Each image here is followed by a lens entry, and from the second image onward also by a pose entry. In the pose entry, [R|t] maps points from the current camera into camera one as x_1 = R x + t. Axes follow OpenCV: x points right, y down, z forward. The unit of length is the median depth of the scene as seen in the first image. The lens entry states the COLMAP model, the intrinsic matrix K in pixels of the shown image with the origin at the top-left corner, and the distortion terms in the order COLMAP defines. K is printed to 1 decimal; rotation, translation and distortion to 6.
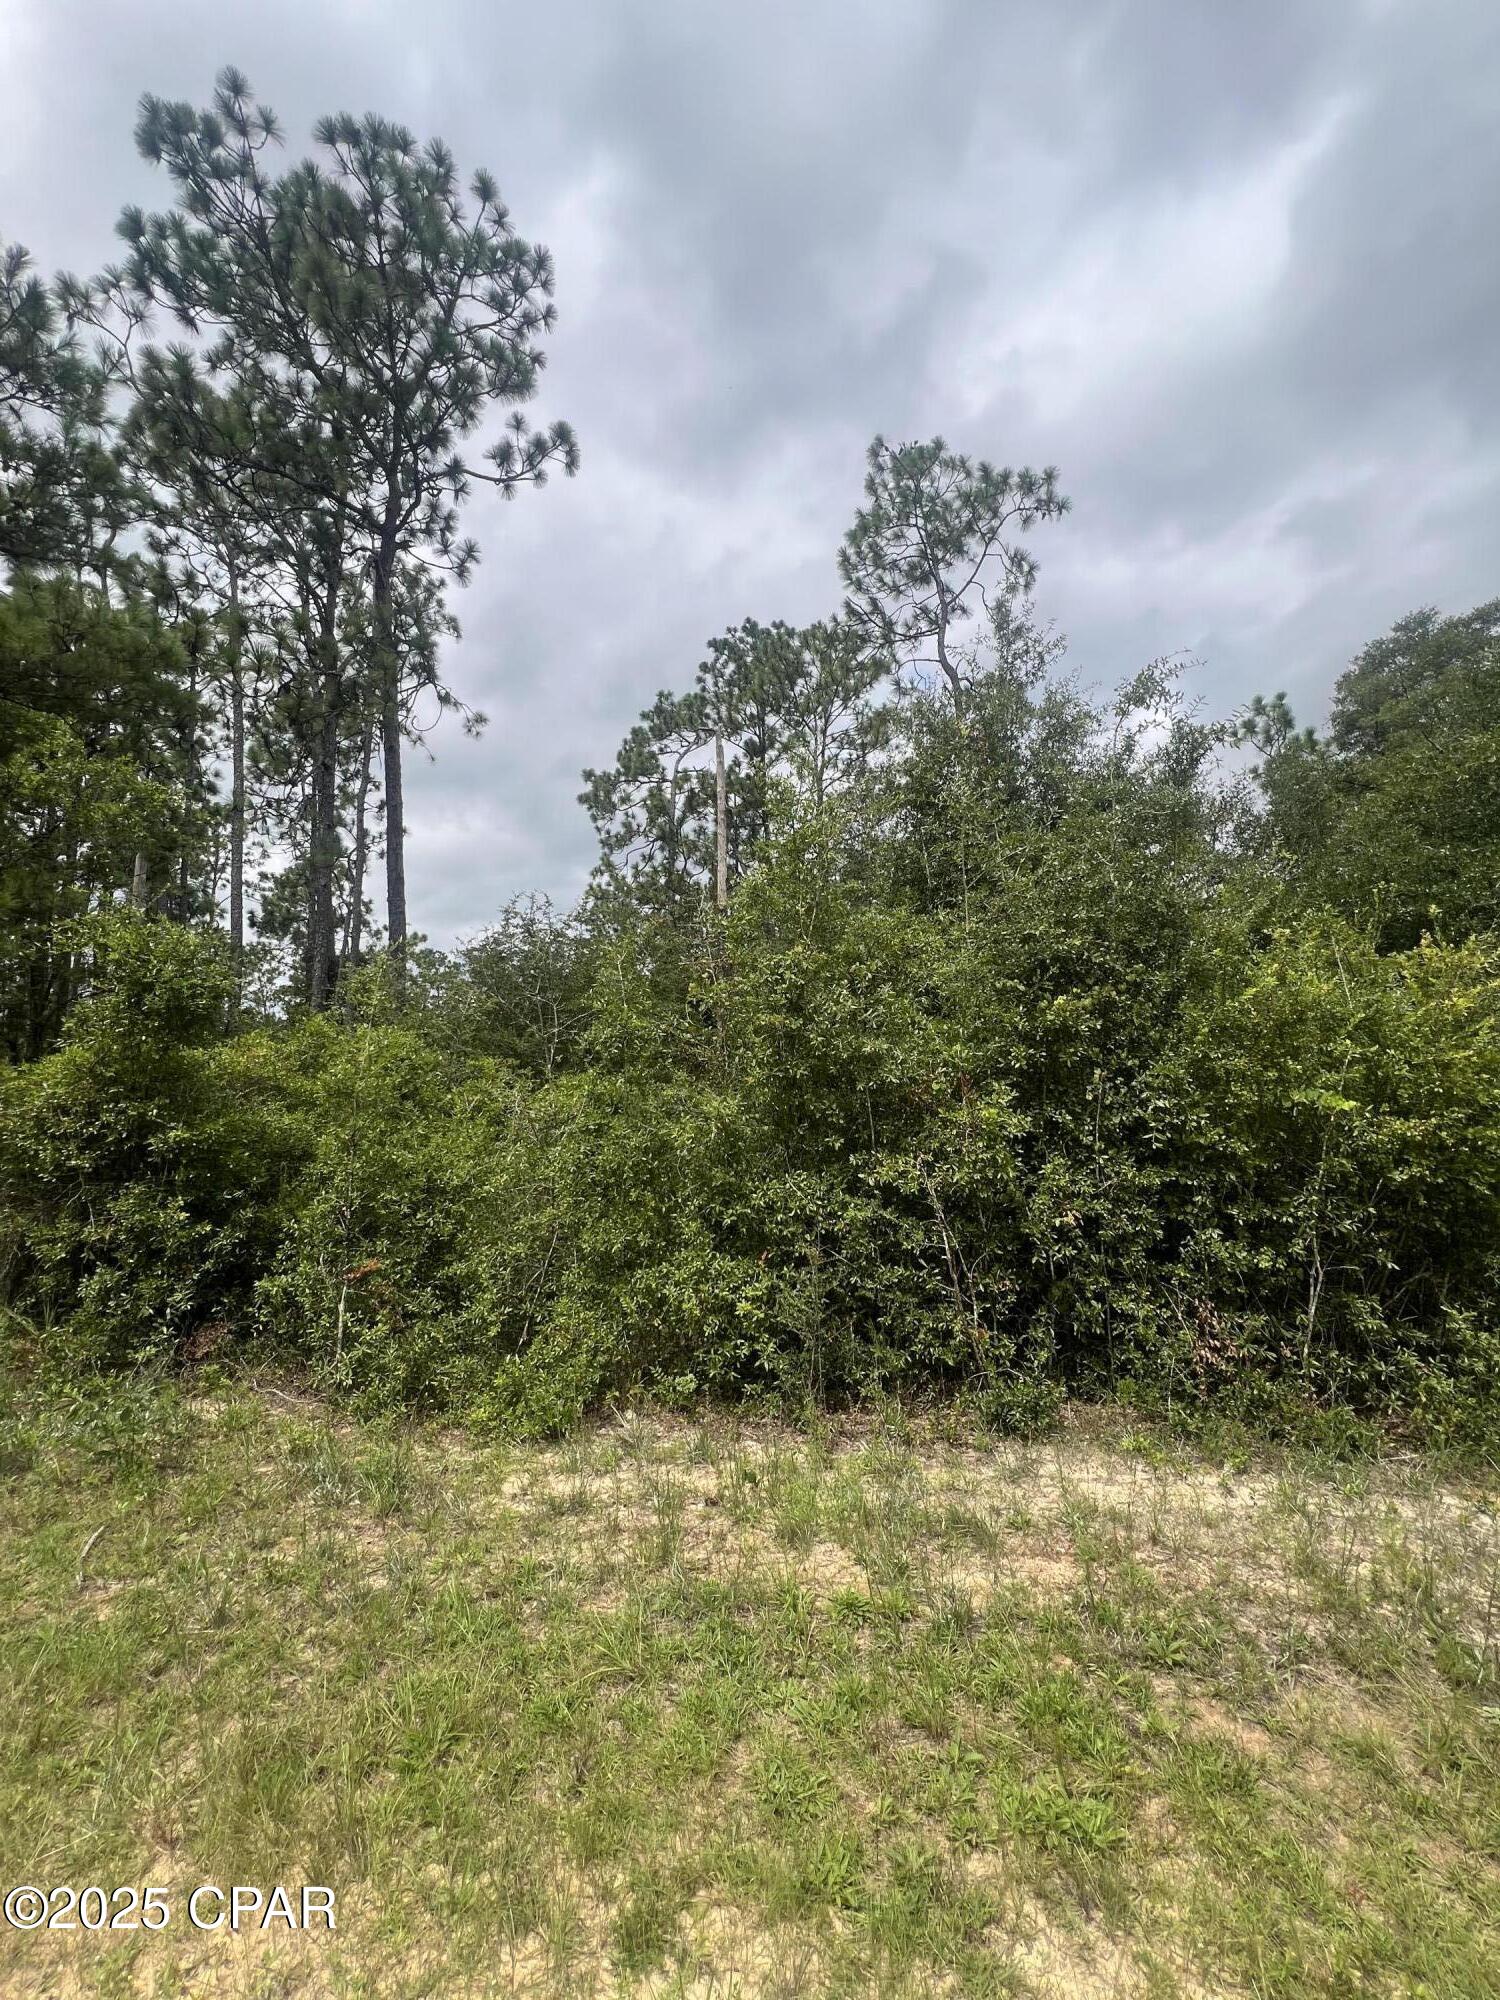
lens RADIAL K [[813.6, 0, 750.0], [0, 813.6, 1000.0], [0, 0, 1]] dist [0.022421, -0.019027]
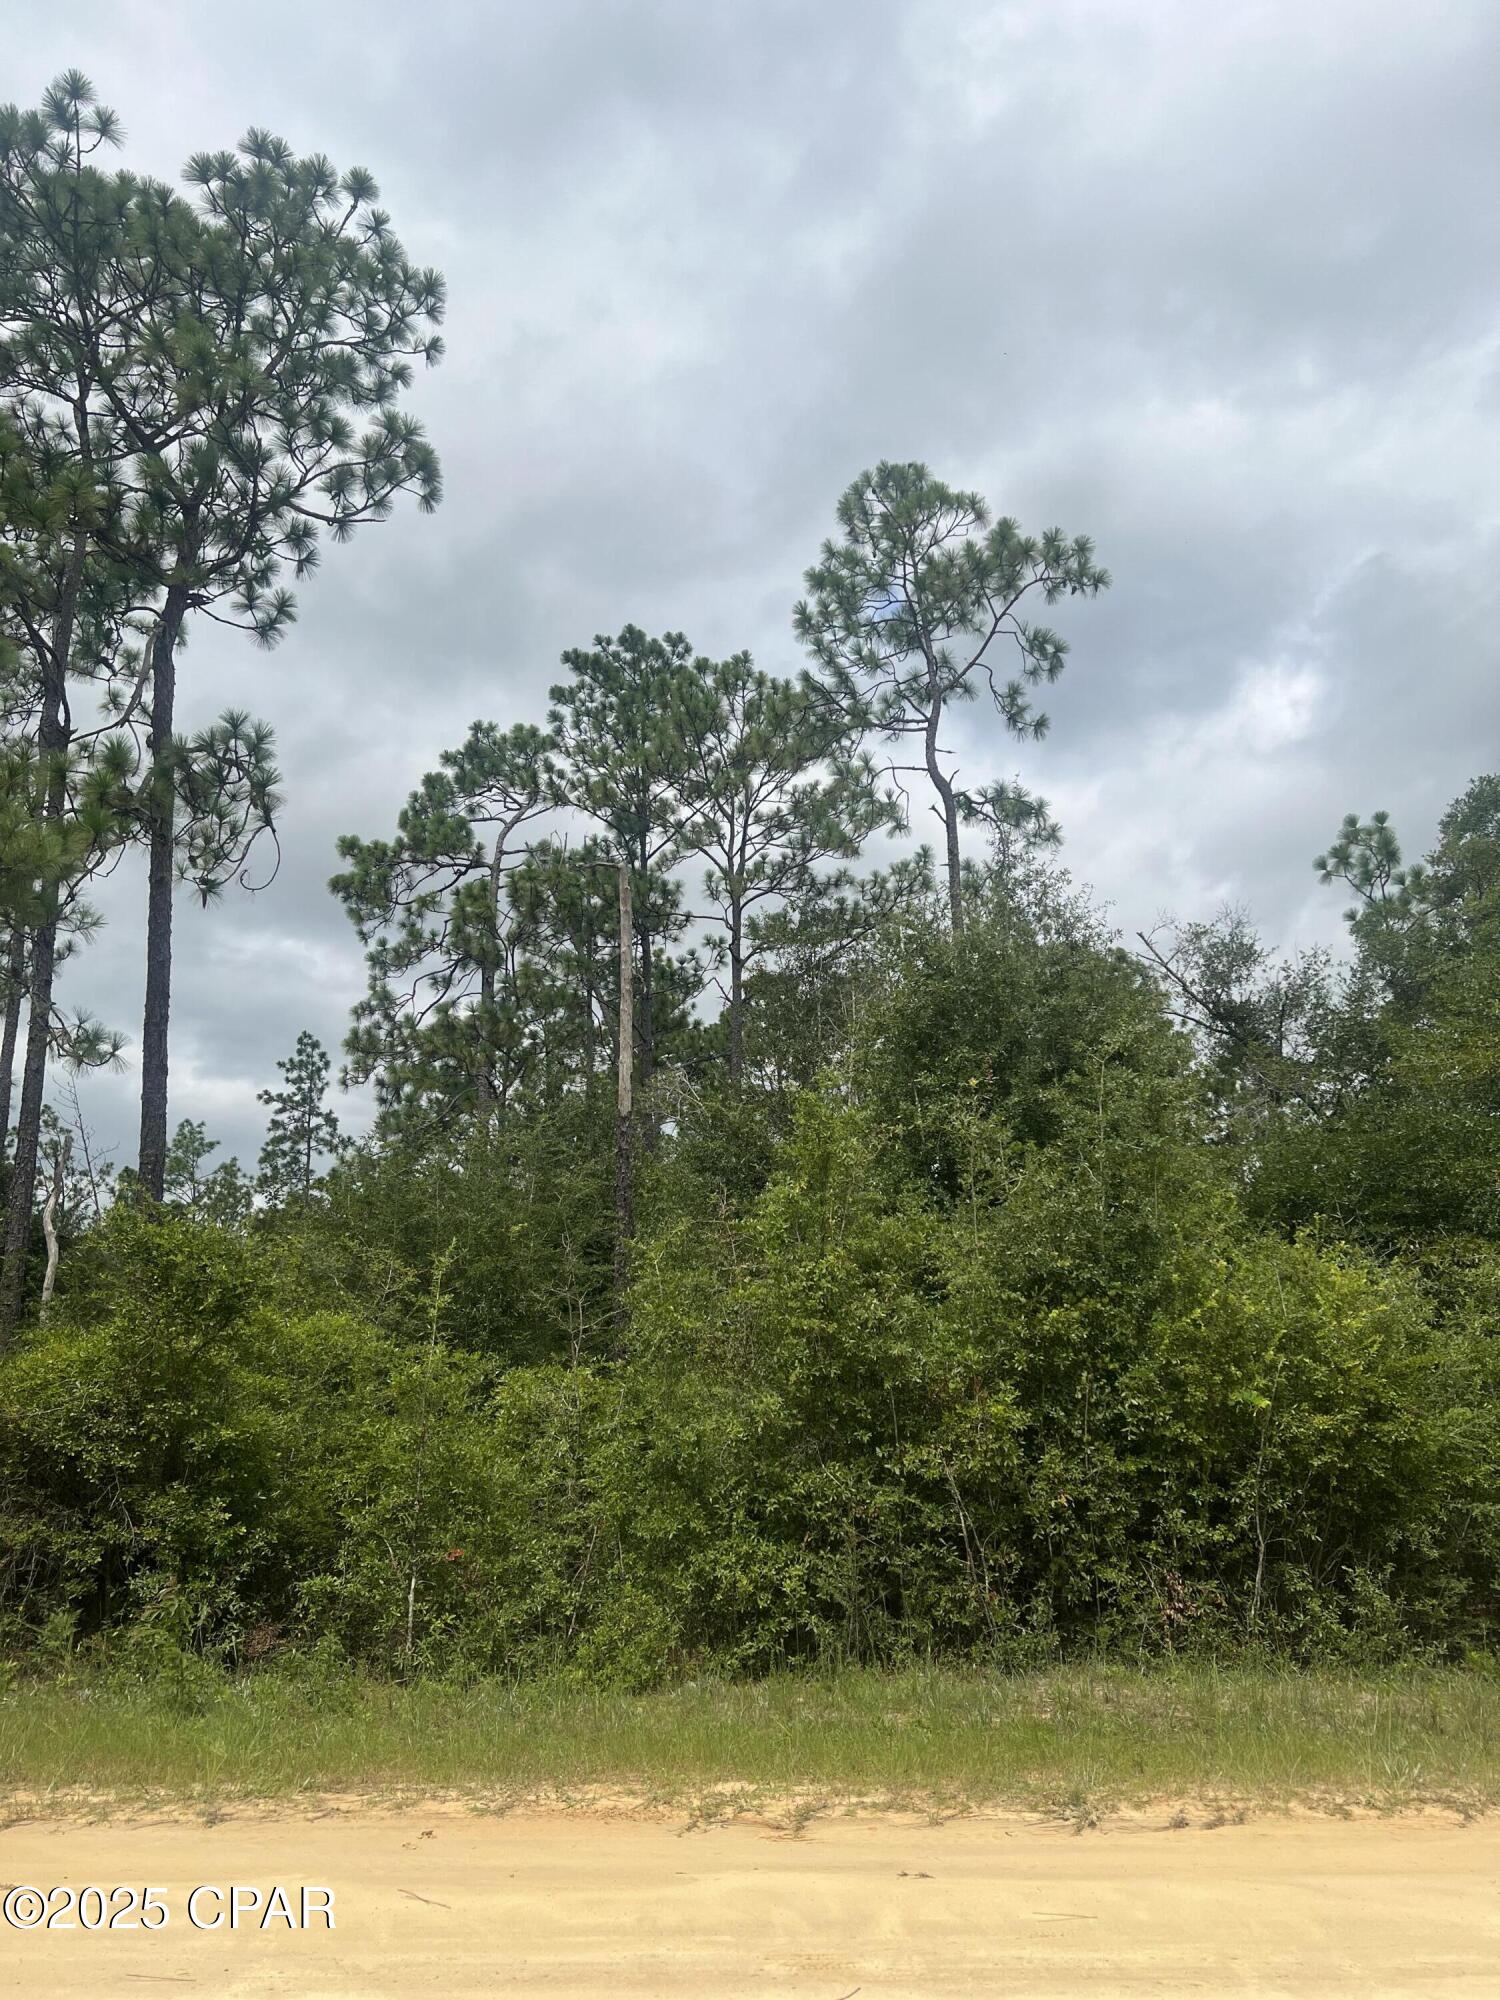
lens RADIAL K [[1649.7, 0, 750.0], [0, 1649.7, 1000.0], [0, 0, 1]] dist [0.184965, -0.450040]
pose [[0.991198, 0.032153, 0.128421, -0.385122], [-0.016150, 0.992181, -0.123761, -0.142231], [-0.131396, 0.120598, 0.983967, -1.383540]]
